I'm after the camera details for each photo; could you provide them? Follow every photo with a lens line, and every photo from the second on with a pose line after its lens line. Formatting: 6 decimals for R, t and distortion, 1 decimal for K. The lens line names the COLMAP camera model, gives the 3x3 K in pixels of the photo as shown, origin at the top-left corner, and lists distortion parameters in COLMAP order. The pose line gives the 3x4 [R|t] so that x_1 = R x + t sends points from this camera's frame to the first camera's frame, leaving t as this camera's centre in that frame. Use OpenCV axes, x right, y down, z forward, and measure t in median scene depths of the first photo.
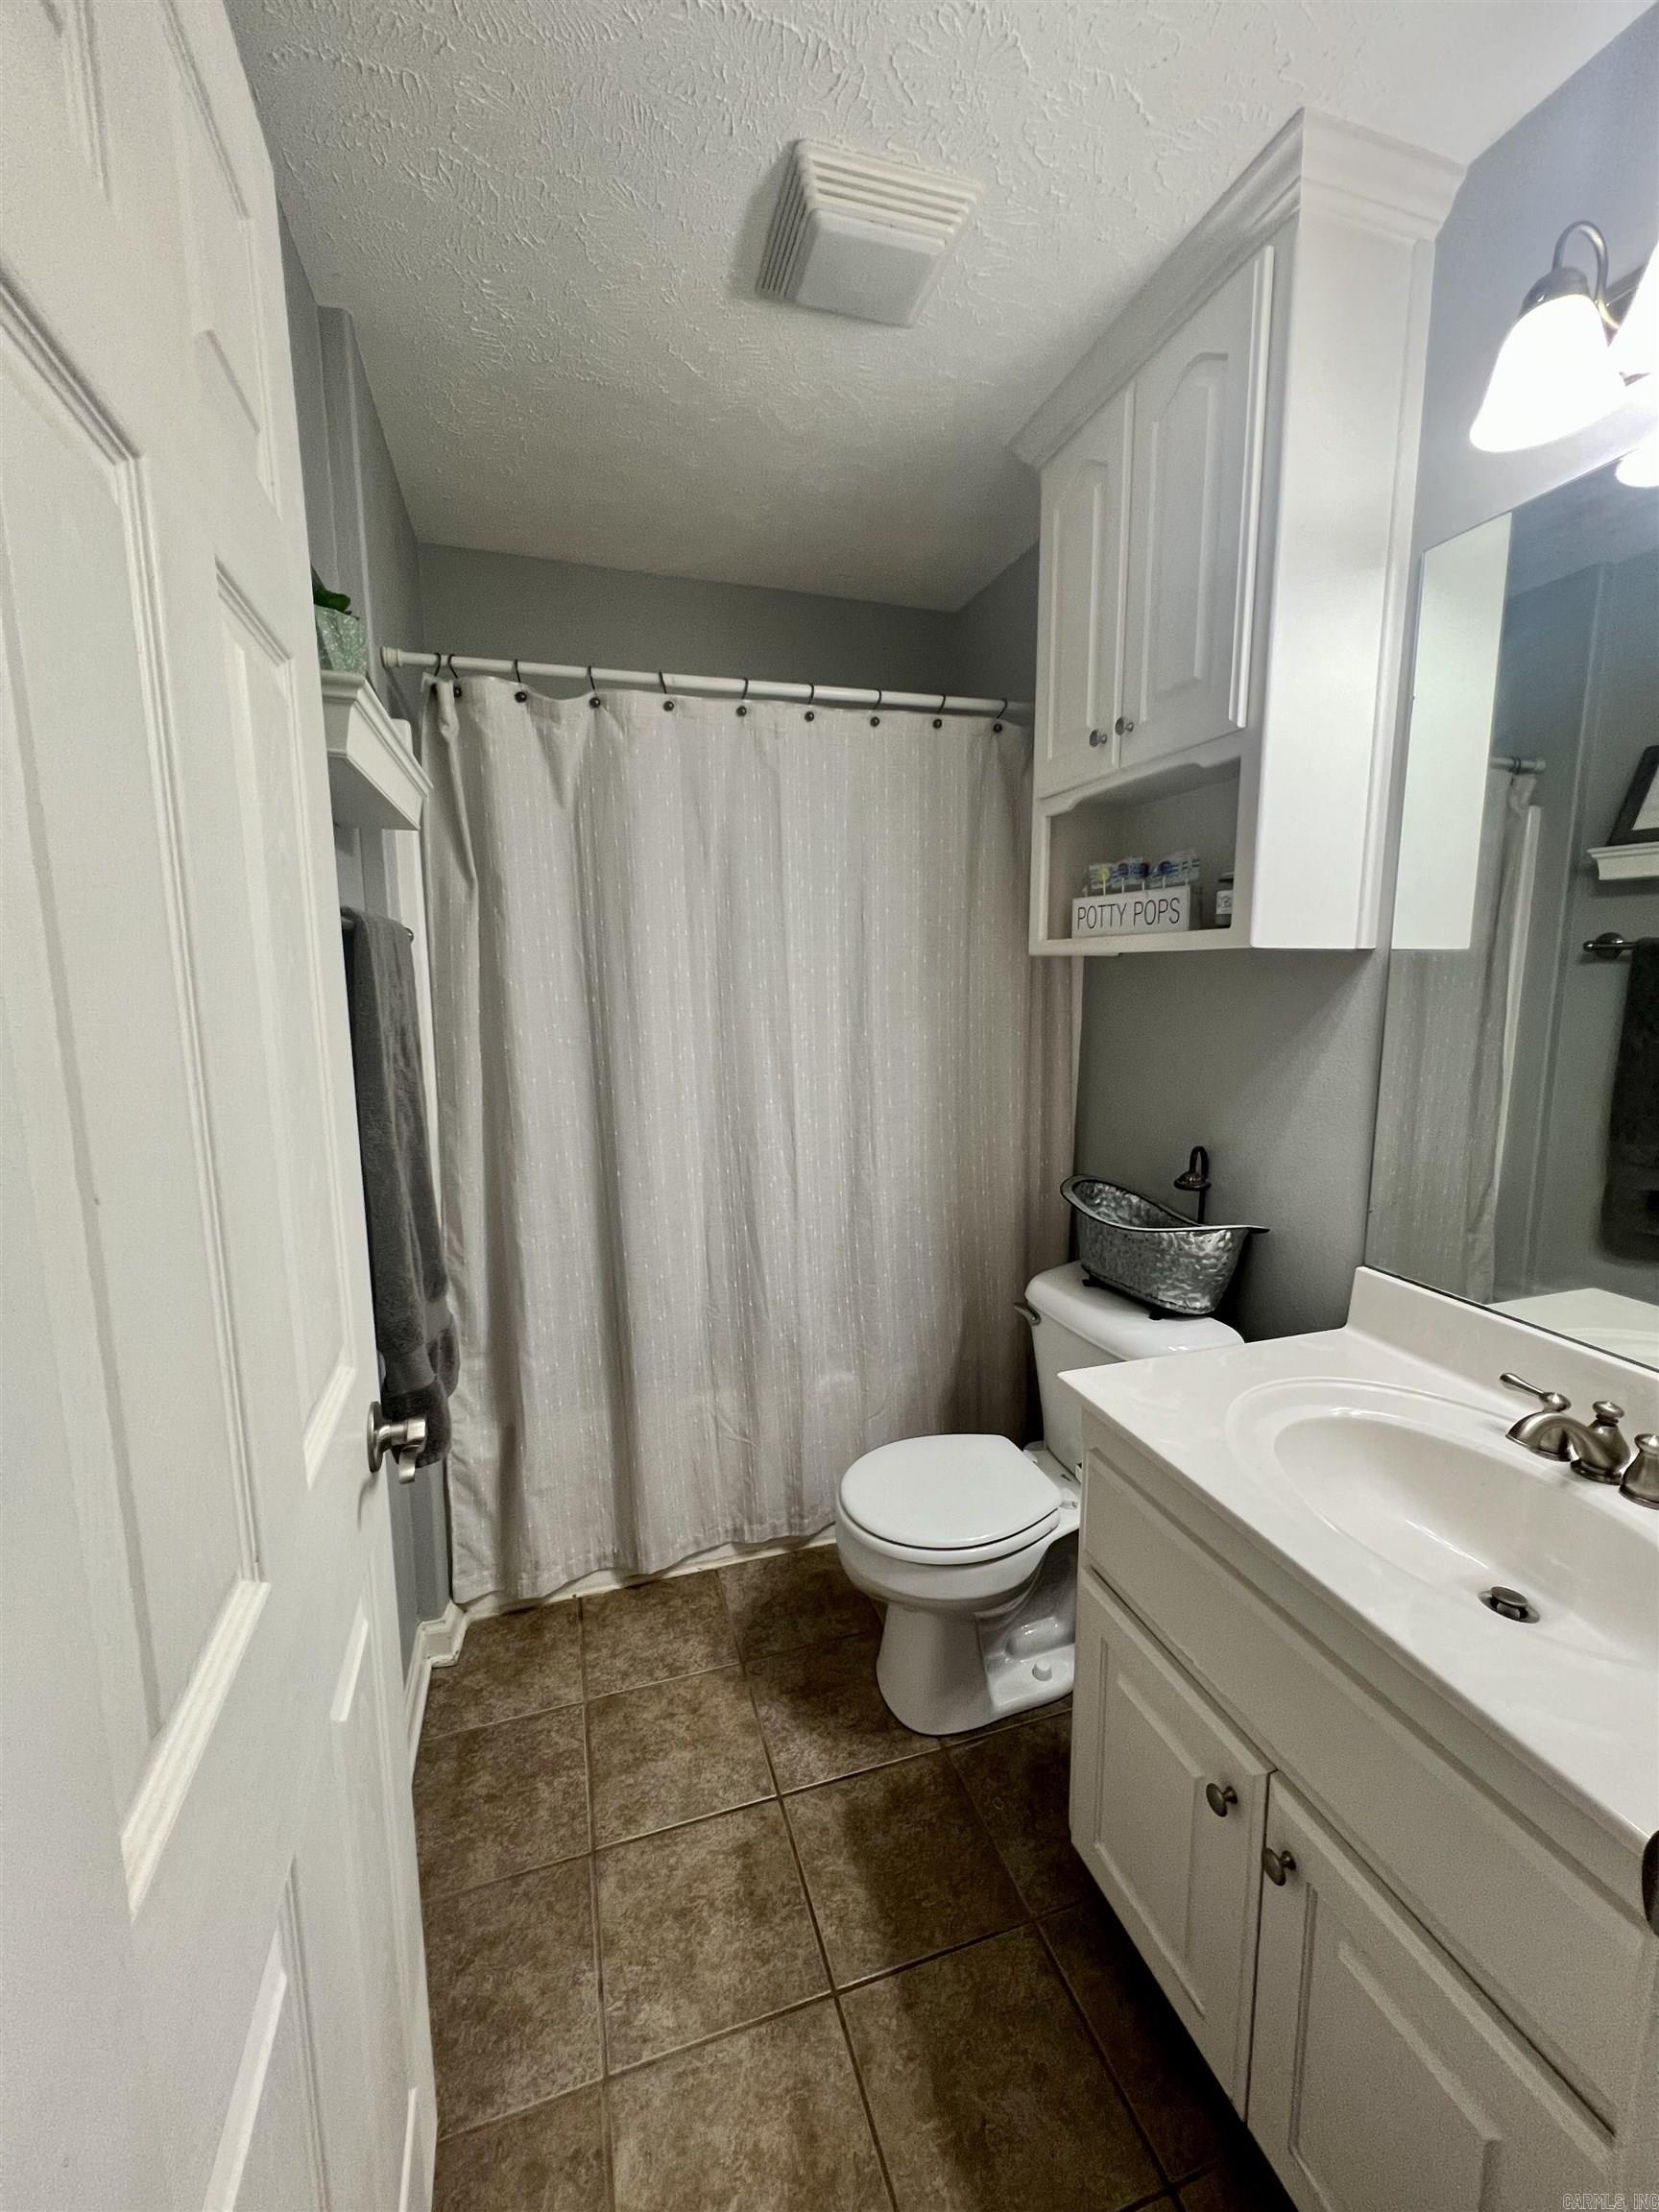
lens RADIAL K [[885.1, 0, 827.0], [0, 885.1, 1097.0], [0, 0, 1]] dist [-0.001461, 0.000312]
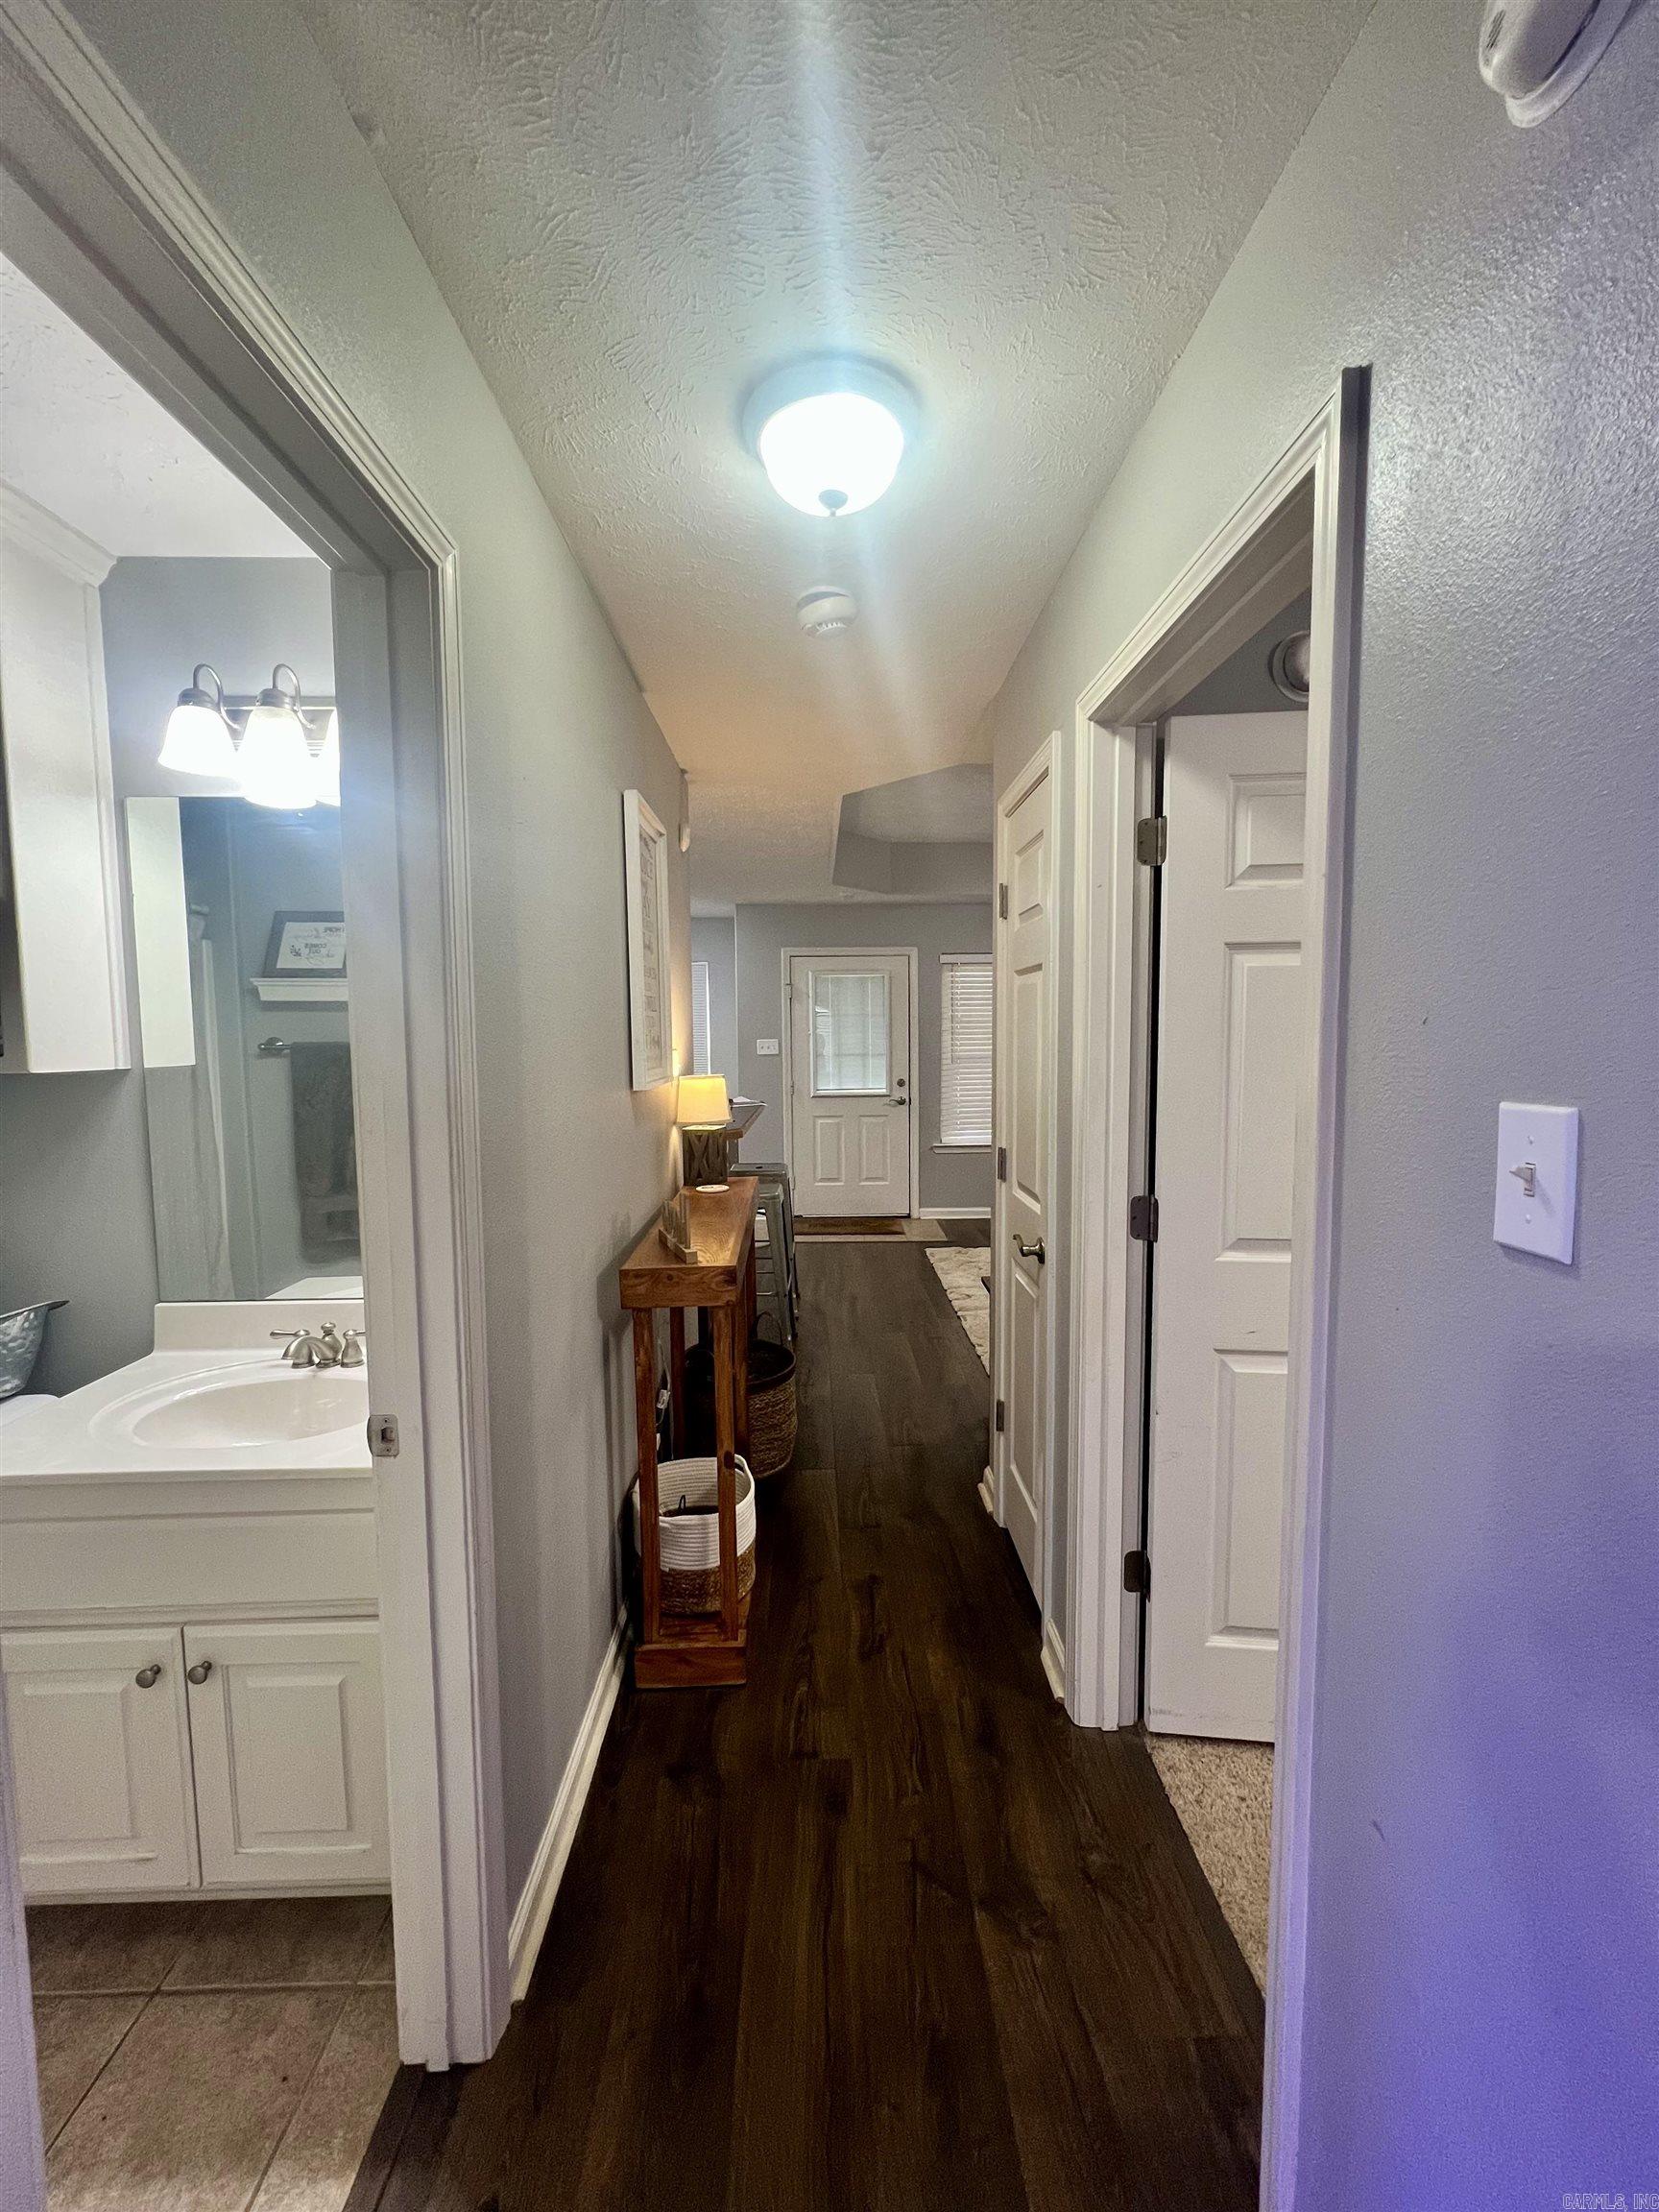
lens RADIAL K [[885.1, 0, 837.9], [0, 885.1, 1096.0], [0, 0, 1]] dist [-0.001461, 0.000312]
pose [[0.273760, -0.069931, 0.959252, -0.395996], [0.145775, 0.988848, 0.030486, -0.009625], [-0.950687, 0.131489, 0.280901, -0.415794]]
